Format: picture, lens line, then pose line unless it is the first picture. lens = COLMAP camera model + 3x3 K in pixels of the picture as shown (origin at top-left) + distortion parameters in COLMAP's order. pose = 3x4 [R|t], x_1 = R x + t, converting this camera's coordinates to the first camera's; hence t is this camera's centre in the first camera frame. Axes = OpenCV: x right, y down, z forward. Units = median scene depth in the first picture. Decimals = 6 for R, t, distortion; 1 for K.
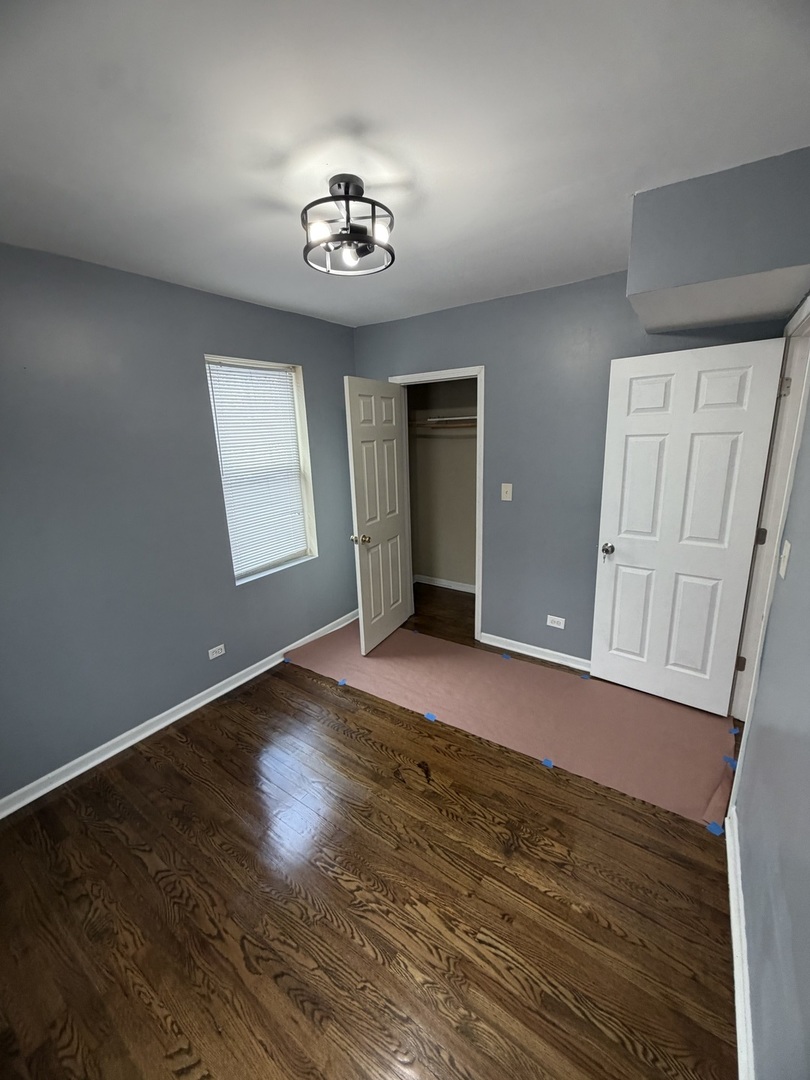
lens RADIAL K [[431.1, 0, 406.1], [0, 431.1, 540.8], [0, 0, 1]] dist [-0.002271, 0.000871]
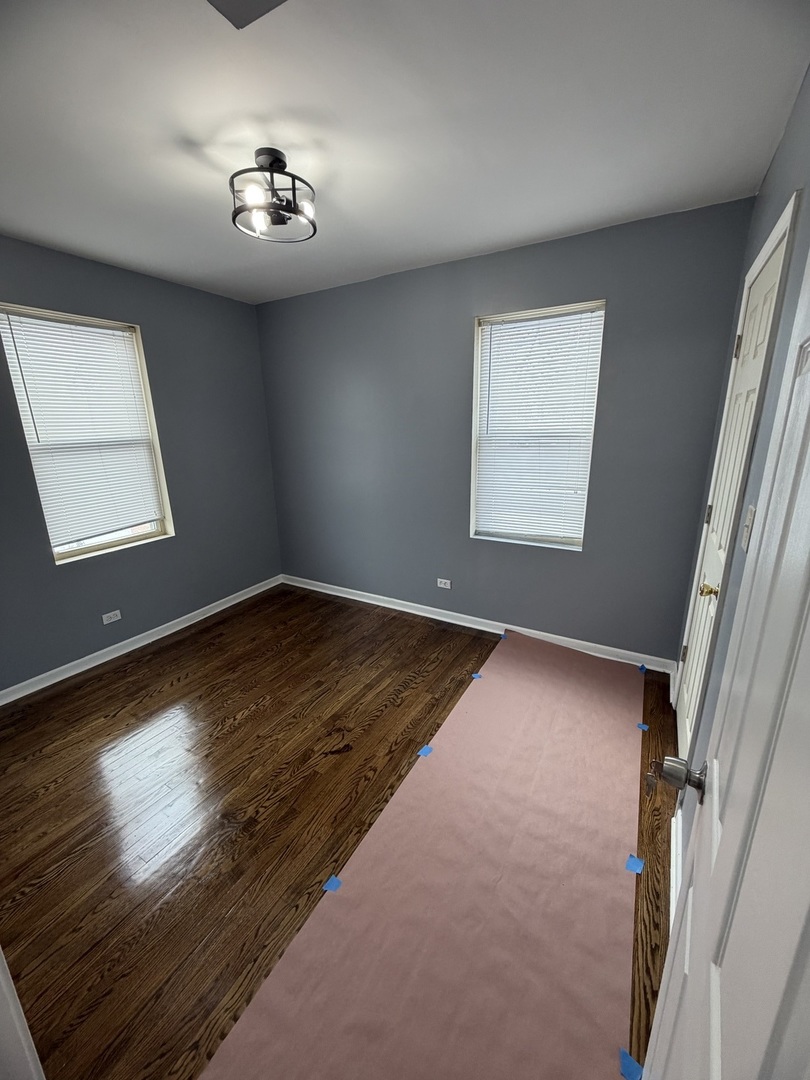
lens RADIAL K [[431.1, 0, 405.6], [0, 431.1, 541.8], [0, 0, 1]] dist [-0.002271, 0.000871]
pose [[0.072467, 0.299320, -0.951397, 0.898734], [-0.236979, 0.931755, 0.275089, -0.208458], [0.968808, 0.205526, 0.138454, 1.004067]]
